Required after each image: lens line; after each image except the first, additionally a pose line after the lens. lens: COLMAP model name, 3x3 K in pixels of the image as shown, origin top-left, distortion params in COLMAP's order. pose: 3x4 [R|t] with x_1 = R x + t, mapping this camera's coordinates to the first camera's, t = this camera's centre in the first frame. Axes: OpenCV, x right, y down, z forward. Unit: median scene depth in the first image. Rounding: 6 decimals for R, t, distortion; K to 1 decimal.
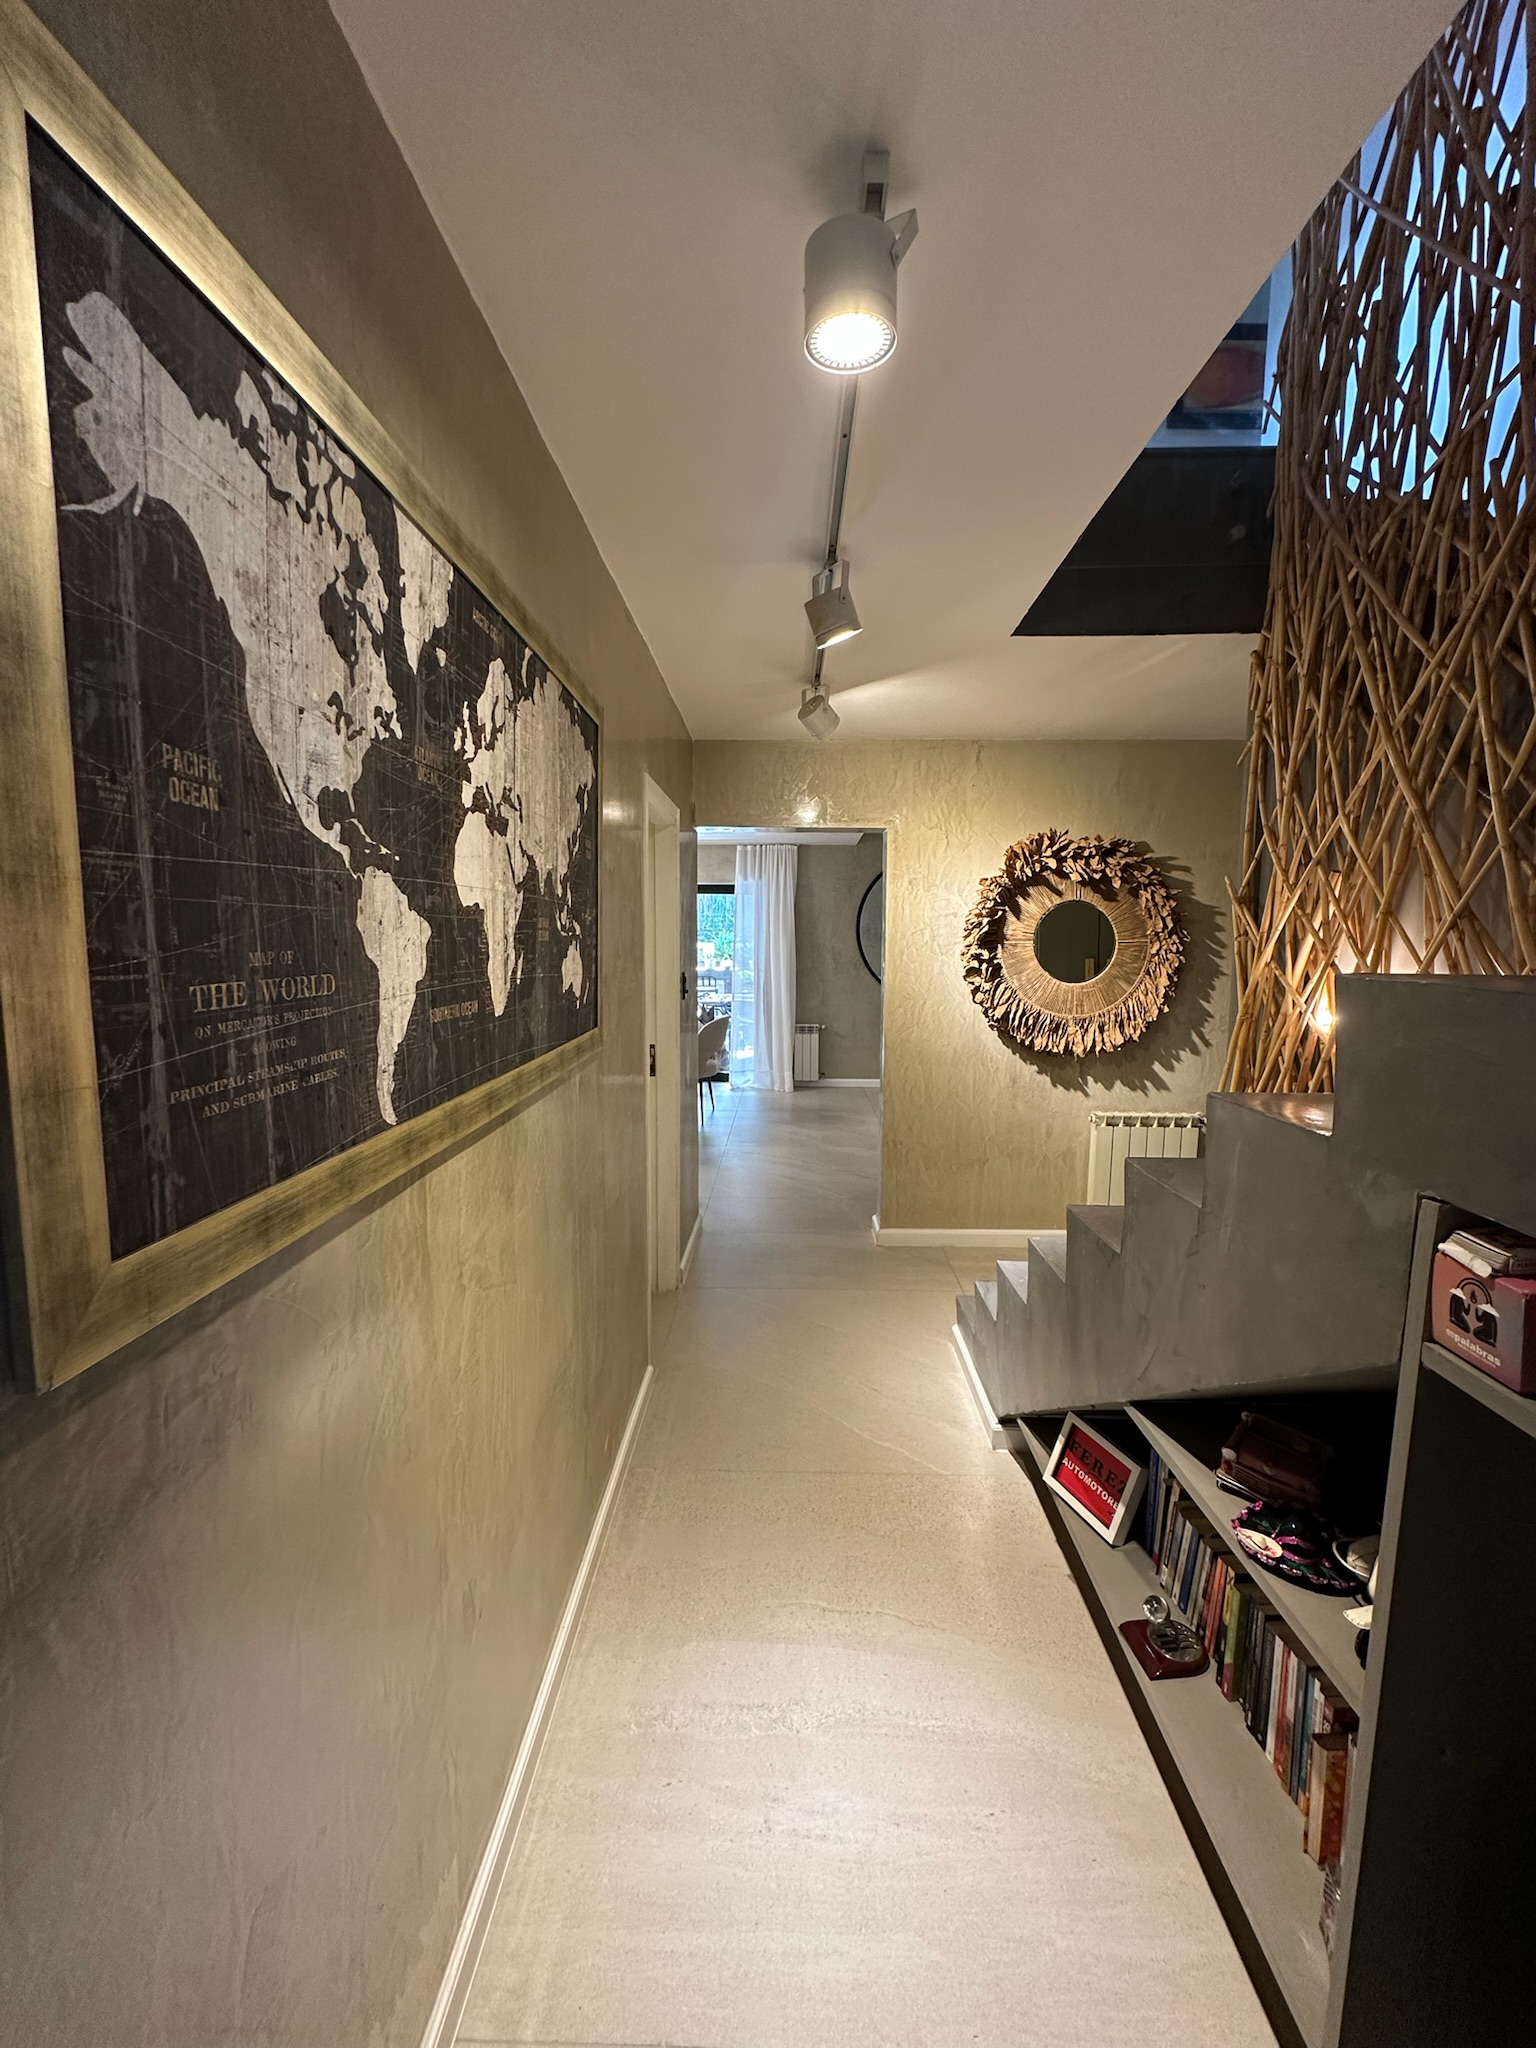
lens RADIAL K [[816.0, 0, 768.0], [0, 816.0, 1024.0], [0, 0, 1]] dist [-0.008427, 0.002359]
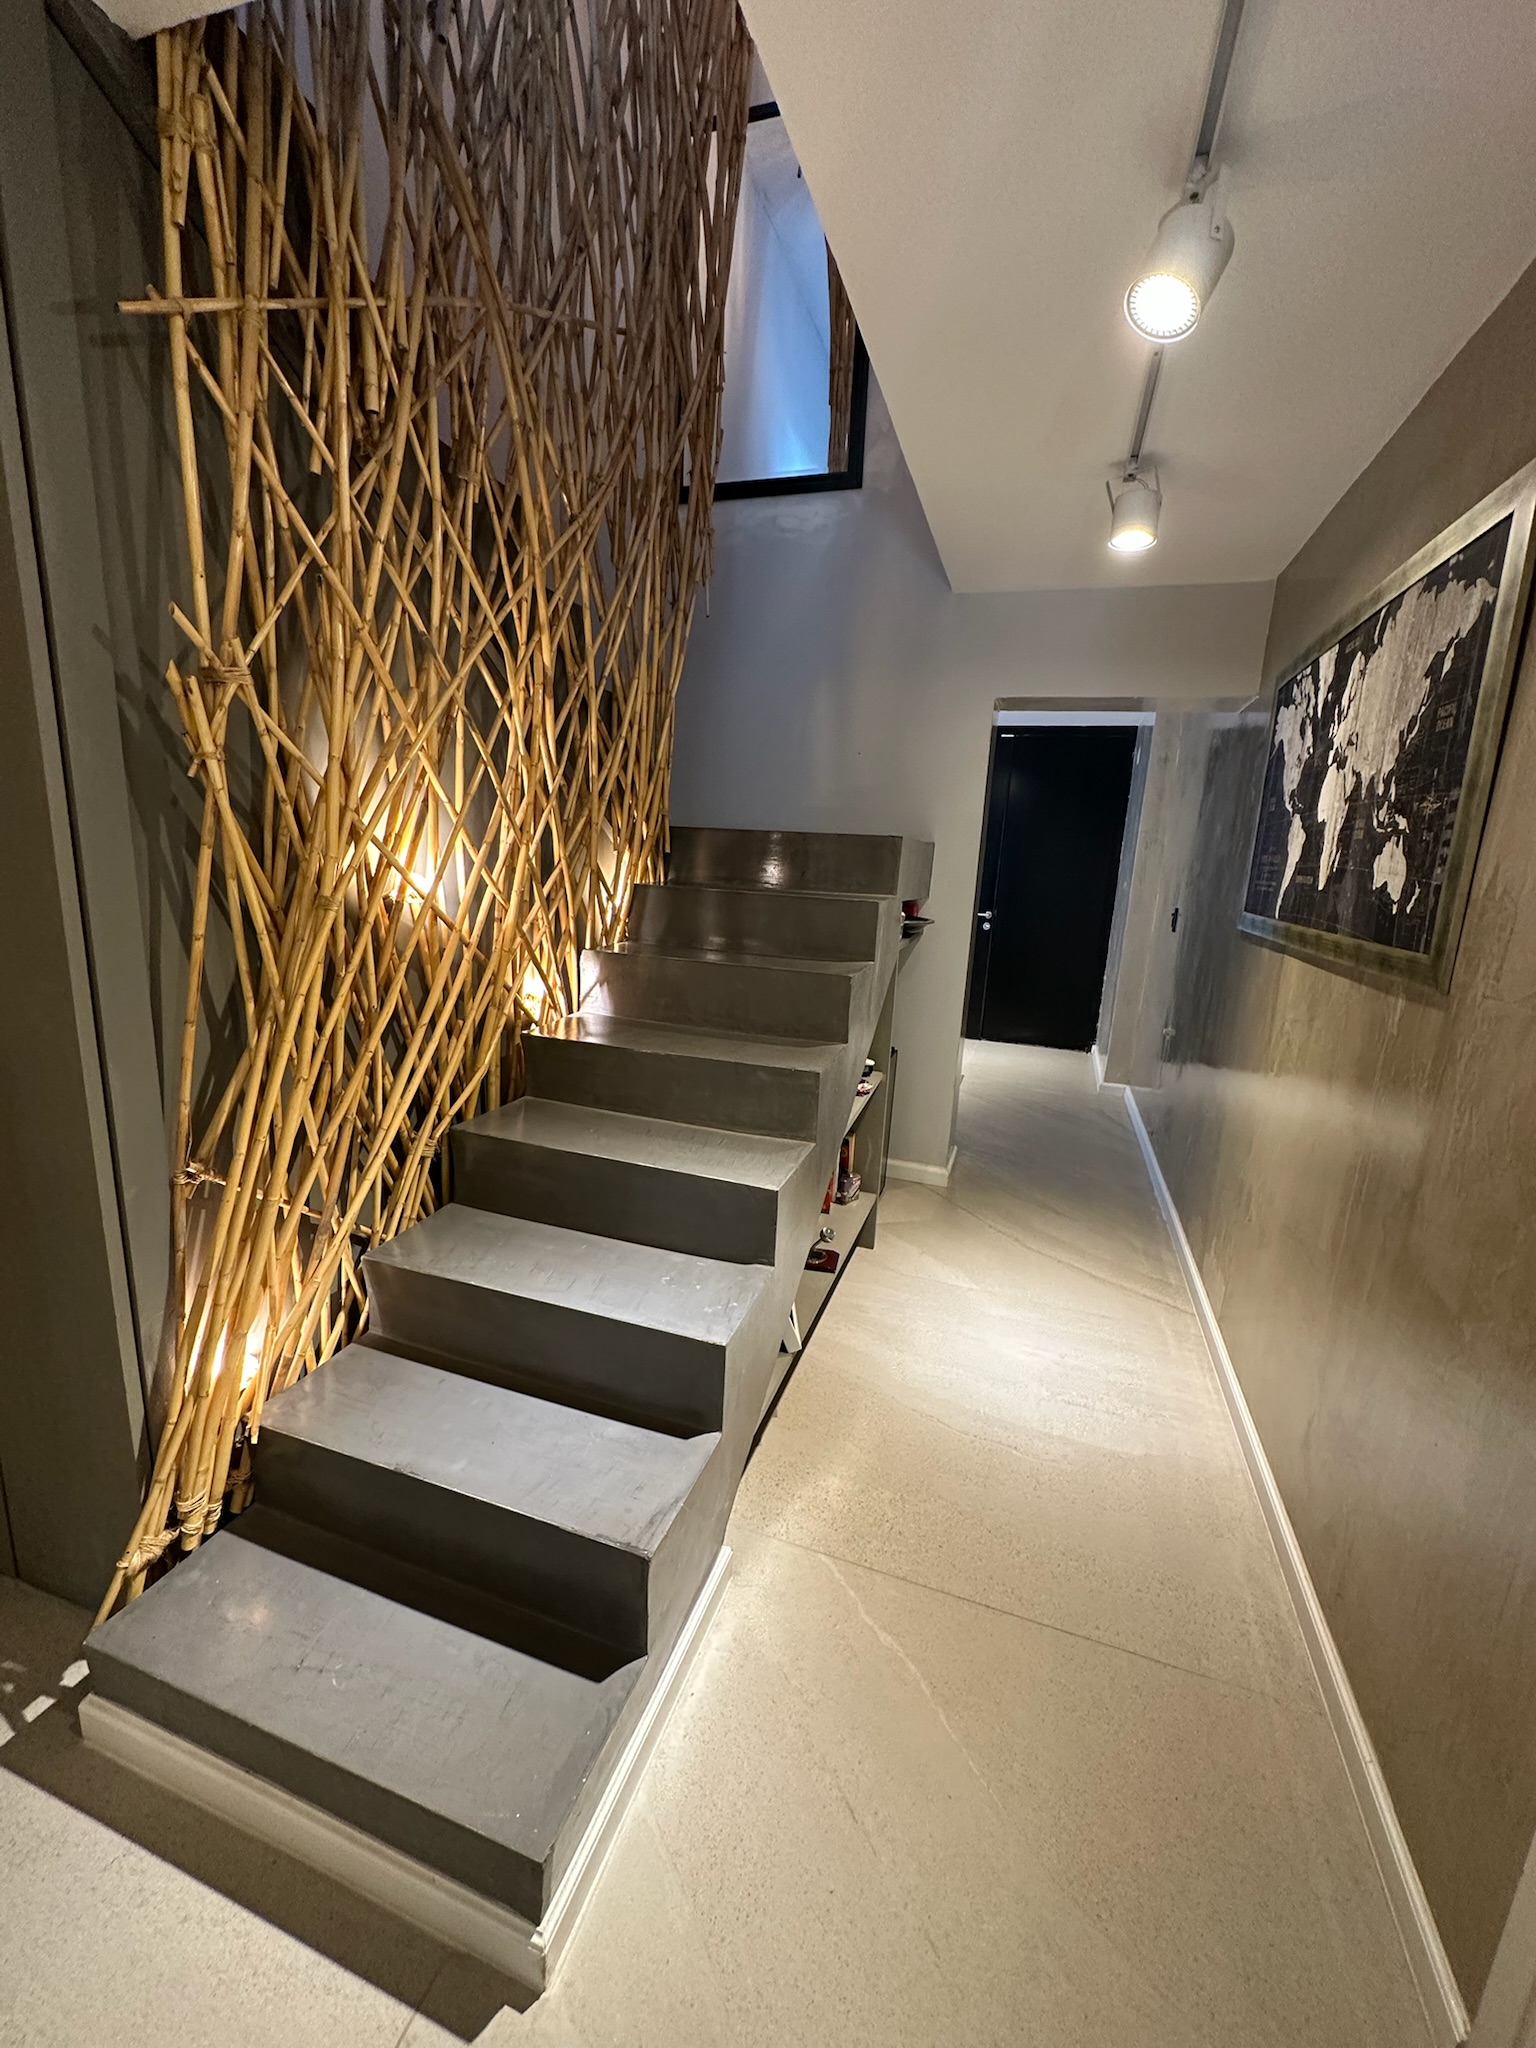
lens RADIAL K [[816.0, 0, 768.0], [0, 816.0, 1024.0], [0, 0, 1]] dist [-0.008427, 0.002359]
pose [[-0.955799, -0.116238, 0.270069, 0.206643], [-0.027092, 0.949445, 0.312761, -0.202935], [-0.292771, 0.291620, -0.910628, 2.534257]]
